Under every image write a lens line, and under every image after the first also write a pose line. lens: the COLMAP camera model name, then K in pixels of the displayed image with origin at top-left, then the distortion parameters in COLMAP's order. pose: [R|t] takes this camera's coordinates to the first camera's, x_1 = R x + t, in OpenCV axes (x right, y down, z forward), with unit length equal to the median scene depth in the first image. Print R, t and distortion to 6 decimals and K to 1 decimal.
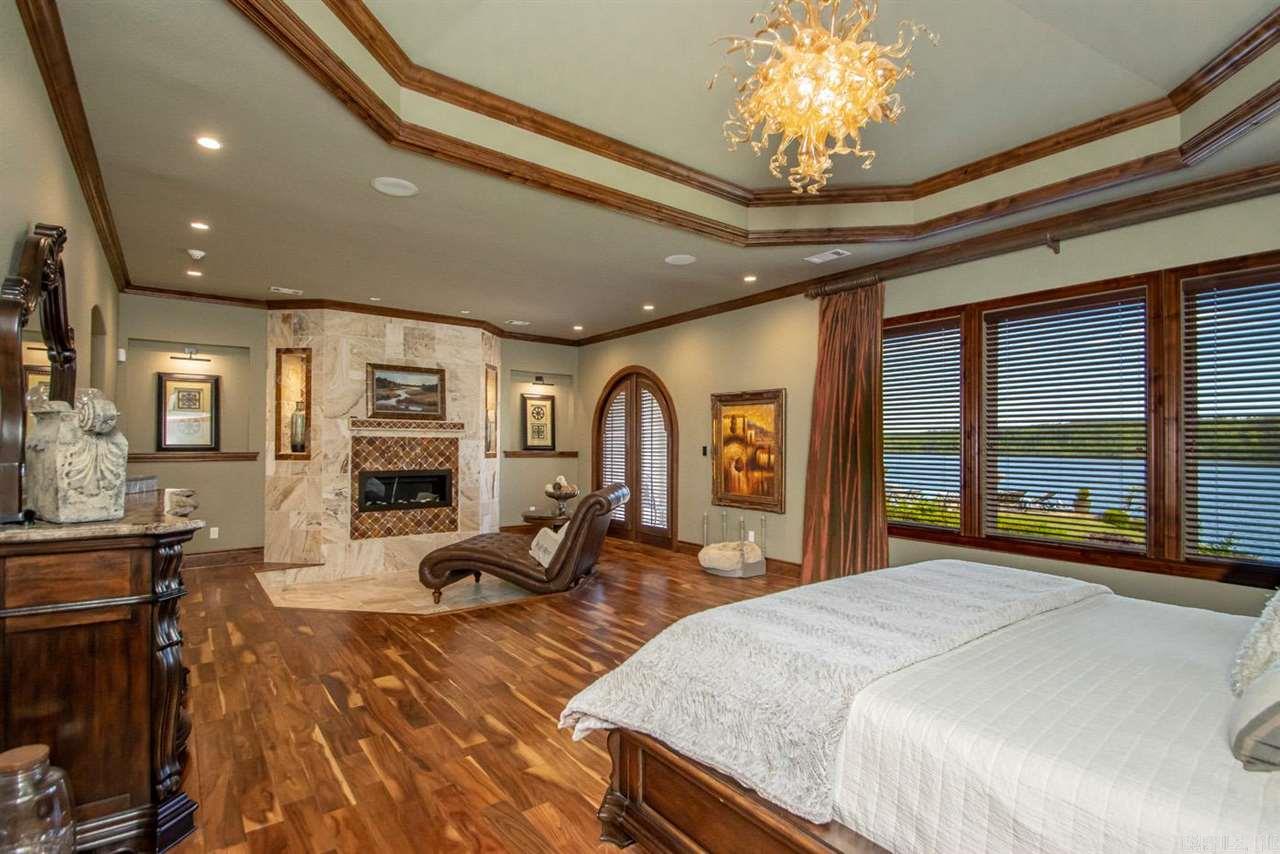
lens RADIAL K [[601.7, 0, 642.5], [0, 601.7, 440.0], [0, 0, 1]] dist [0.001605, -0.004364]
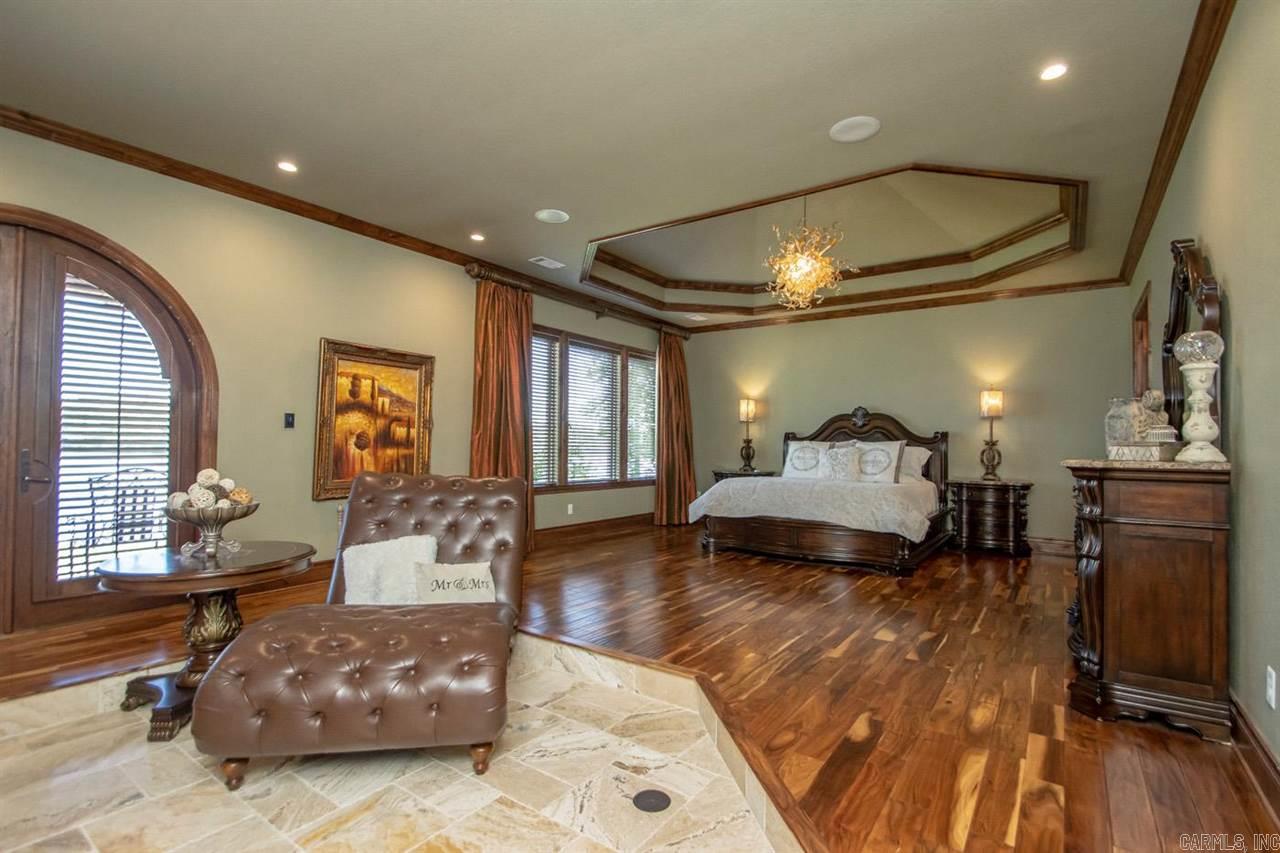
lens RADIAL K [[601.7, 0, 643.5], [0, 601.7, 428.7], [0, 0, 1]] dist [0.001605, -0.004364]
pose [[-0.299758, 0.017279, 0.953859, -0.701775], [-0.023500, 0.999399, -0.025489, 0.038444], [-0.953726, -0.030056, -0.299172, 0.925778]]
